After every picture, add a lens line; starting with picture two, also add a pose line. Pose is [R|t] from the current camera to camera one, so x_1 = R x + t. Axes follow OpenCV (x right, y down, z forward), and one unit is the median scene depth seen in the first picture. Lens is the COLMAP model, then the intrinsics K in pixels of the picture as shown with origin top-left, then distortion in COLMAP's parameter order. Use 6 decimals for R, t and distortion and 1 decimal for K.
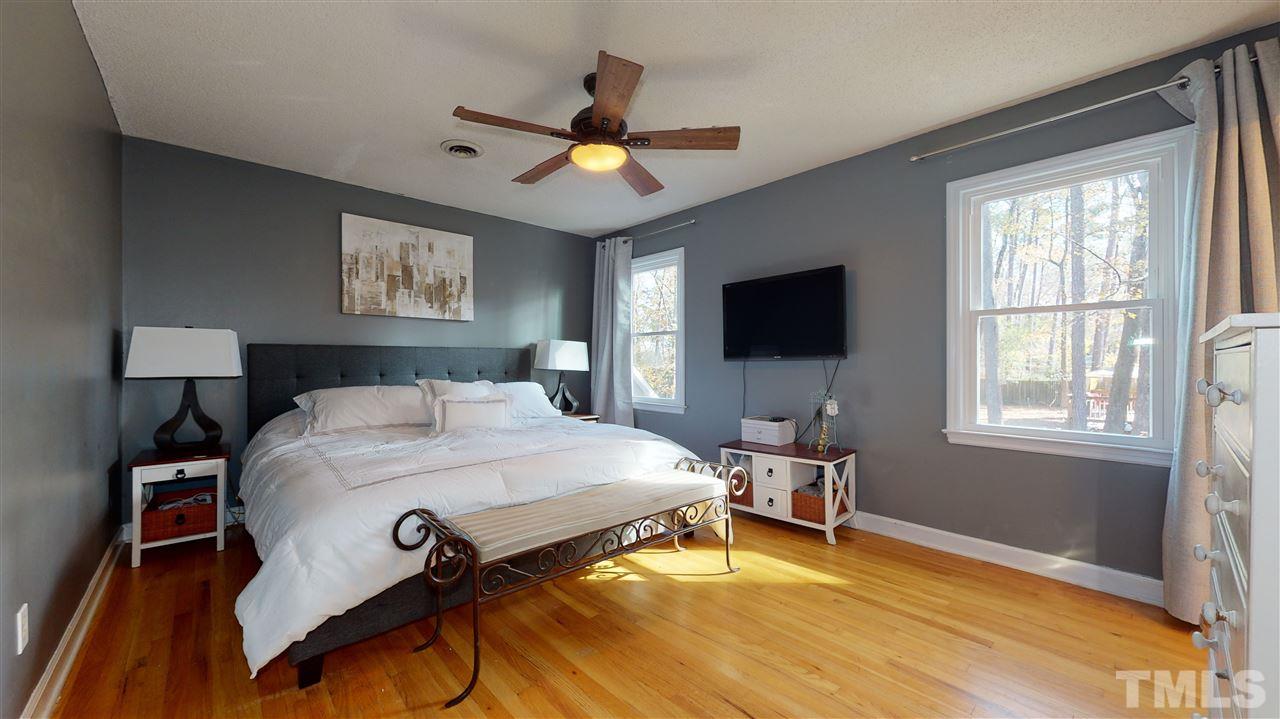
lens RADIAL K [[471.2, 0, 640.7], [0, 471.2, 361.5], [0, 0, 1]] dist [0.000255, -0.000097]
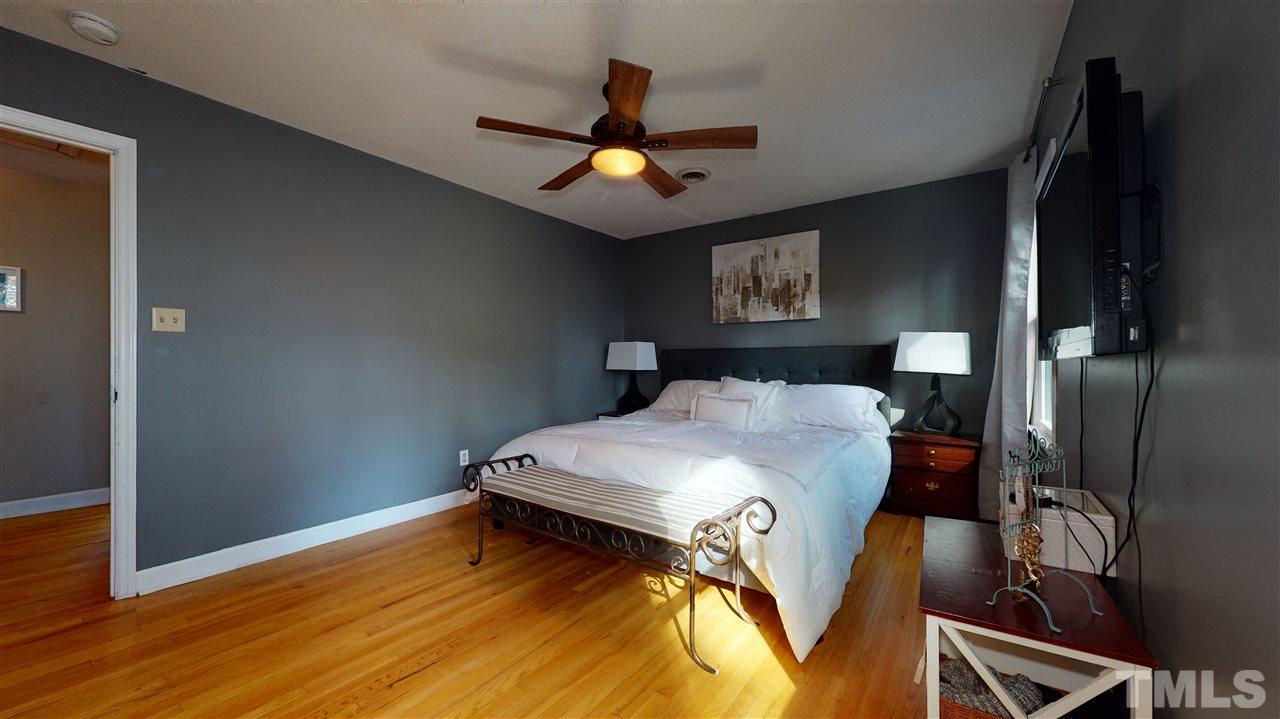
lens RADIAL K [[471.2, 0, 638.6], [0, 471.2, 360.1], [0, 0, 1]] dist [0.000255, -0.000097]
pose [[0.202842, -0.002331, -0.979209, 0.549522], [0.000599, 0.999997, -0.002256, -0.000033], [0.979211, -0.000129, 0.202843, 0.494770]]
